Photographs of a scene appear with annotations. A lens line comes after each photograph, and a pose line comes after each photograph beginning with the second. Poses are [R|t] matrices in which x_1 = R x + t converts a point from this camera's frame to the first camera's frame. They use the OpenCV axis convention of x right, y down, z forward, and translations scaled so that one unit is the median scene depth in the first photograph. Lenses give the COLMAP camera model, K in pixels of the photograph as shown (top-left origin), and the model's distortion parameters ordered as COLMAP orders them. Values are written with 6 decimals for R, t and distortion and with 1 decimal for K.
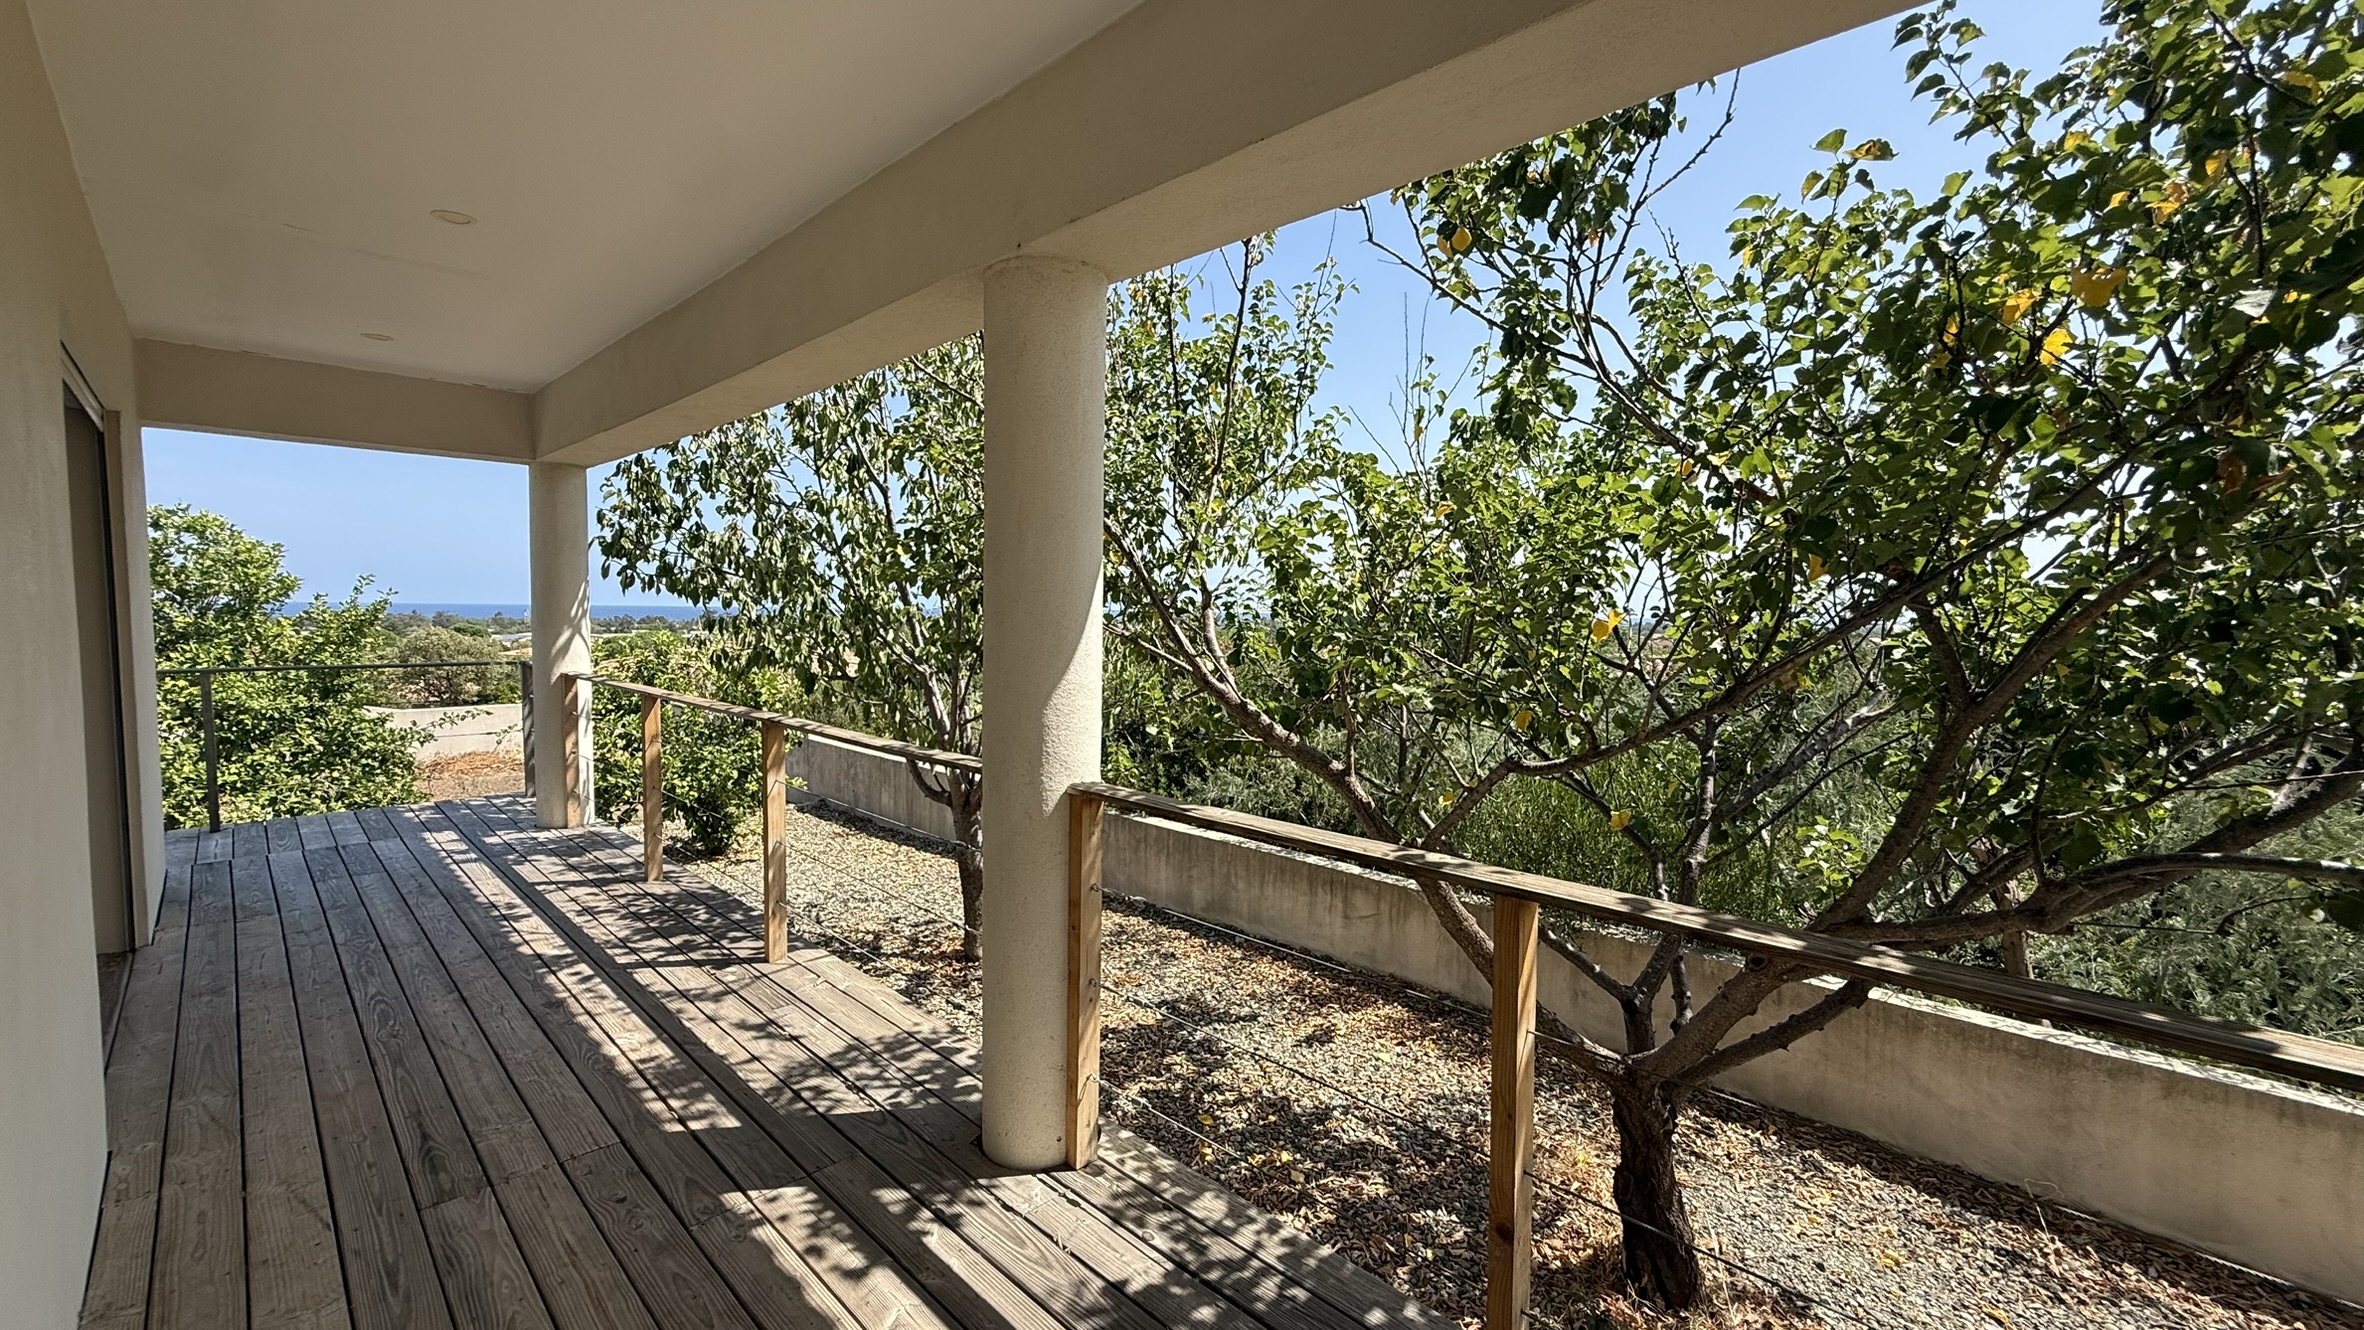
lens RADIAL K [[938.7, 0, 1182.4], [0, 938.7, 661.5], [0, 0, 1]] dist [-0.000872, 0.000231]
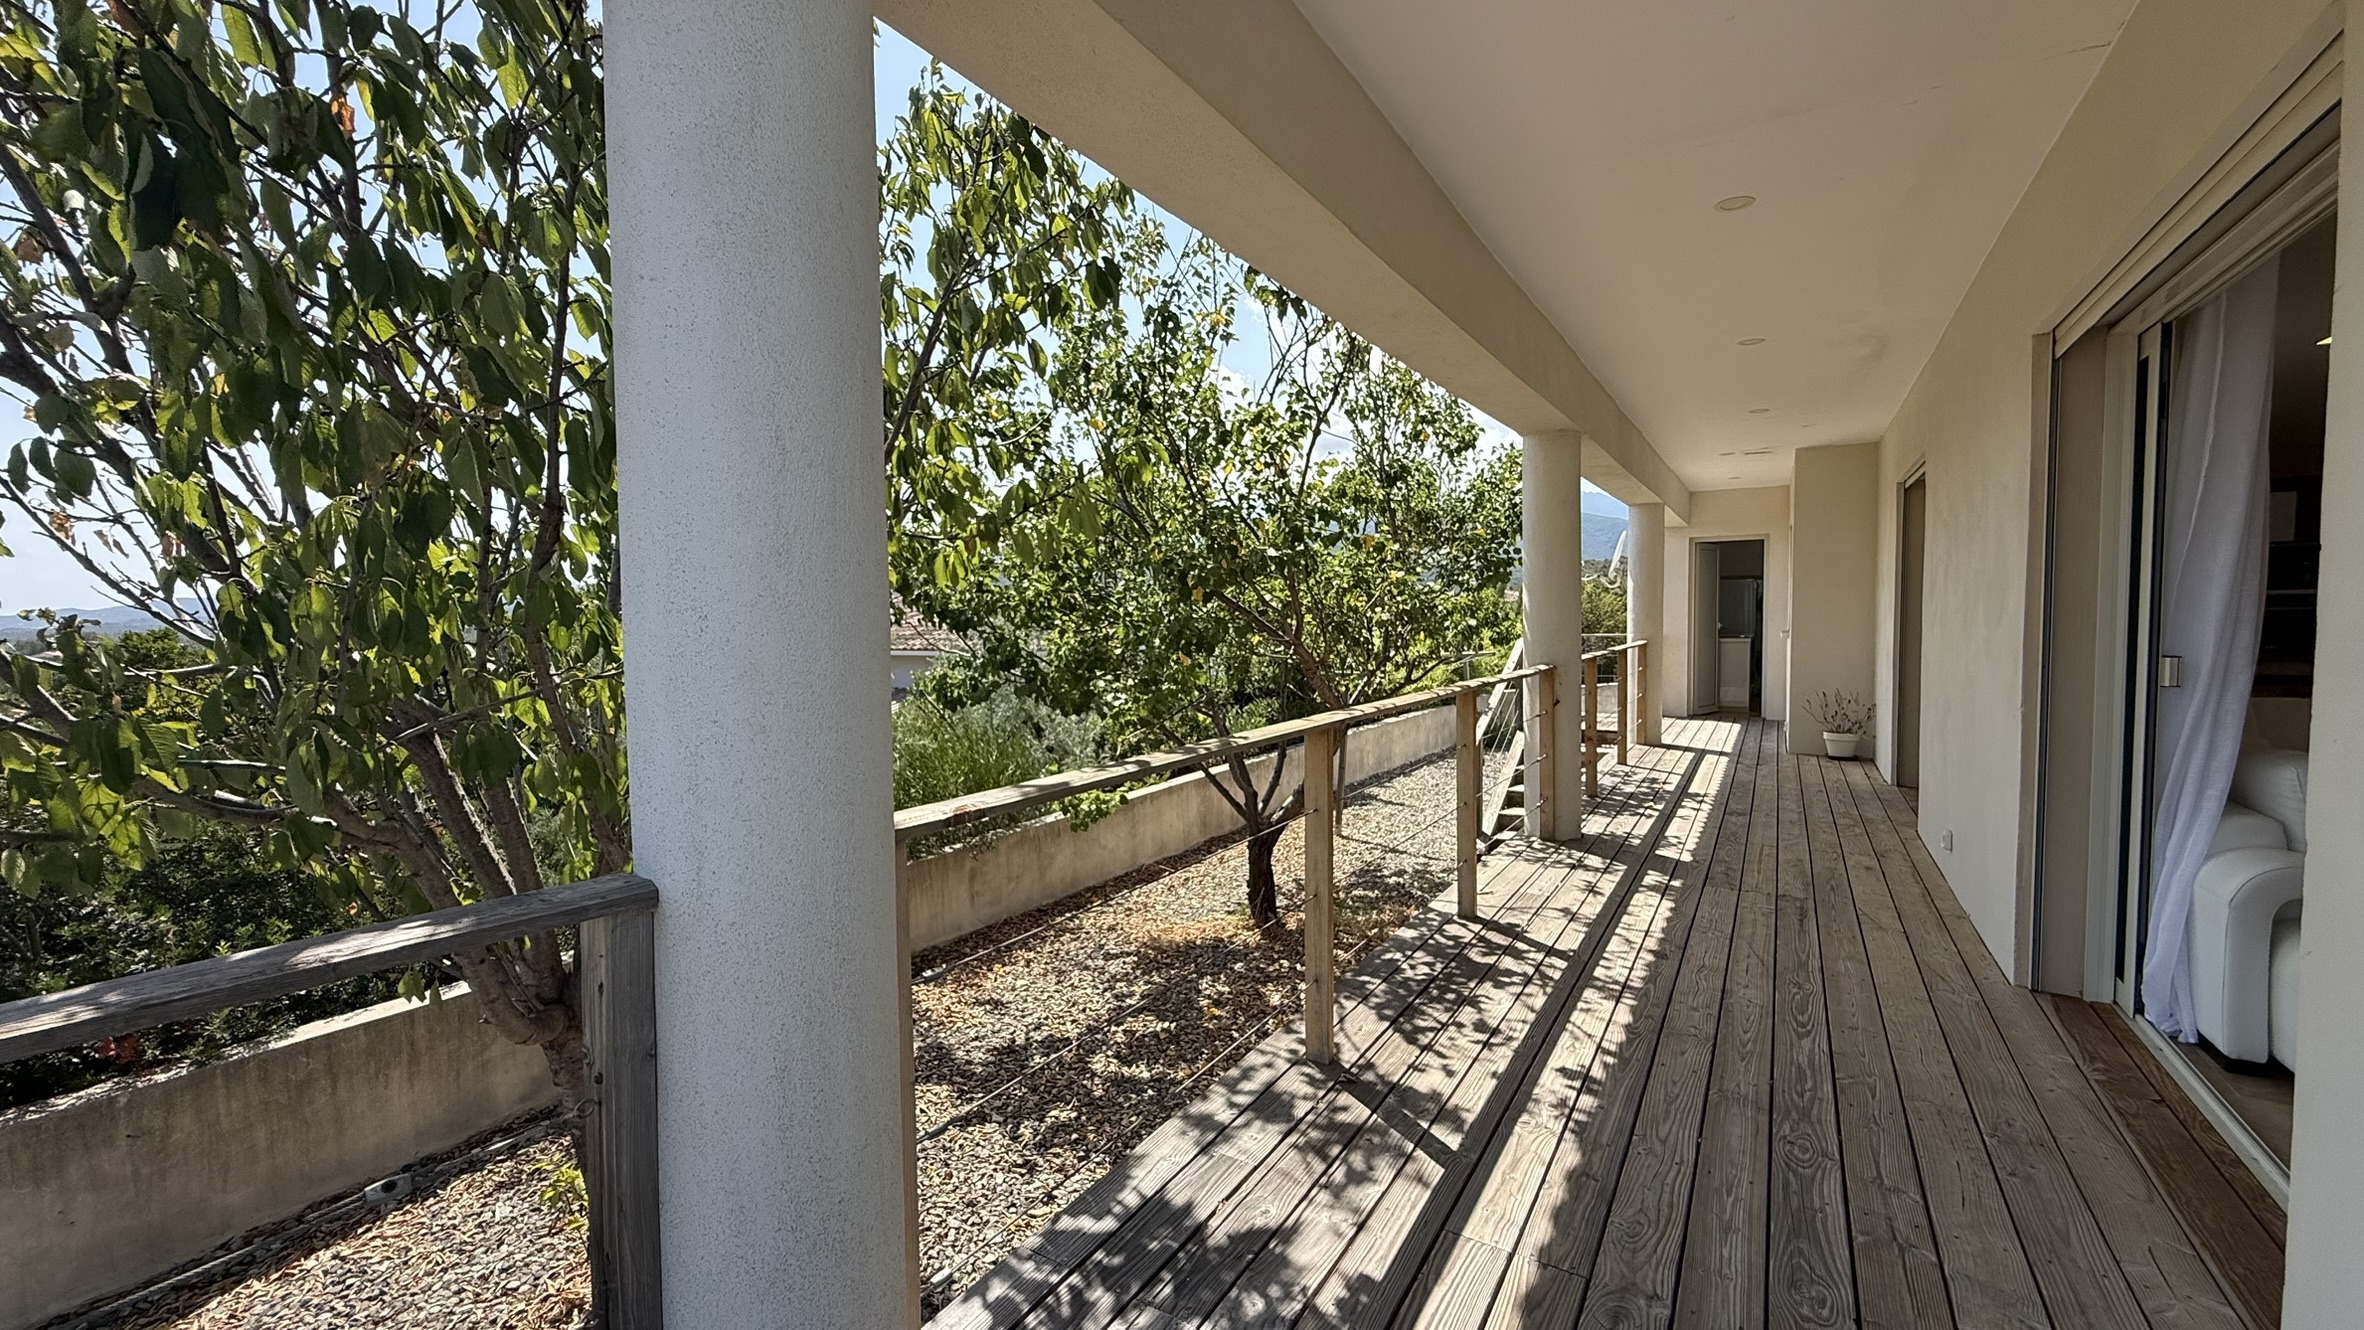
lens RADIAL K [[938.7, 0, 1201.2], [0, 938.7, 657.7], [0, 0, 1]] dist [-0.000872, 0.000231]
pose [[-0.219196, -0.046923, 0.974552, -1.316702], [0.071898, 0.995350, 0.064096, -0.051139], [-0.973028, 0.084118, -0.214804, 1.433239]]
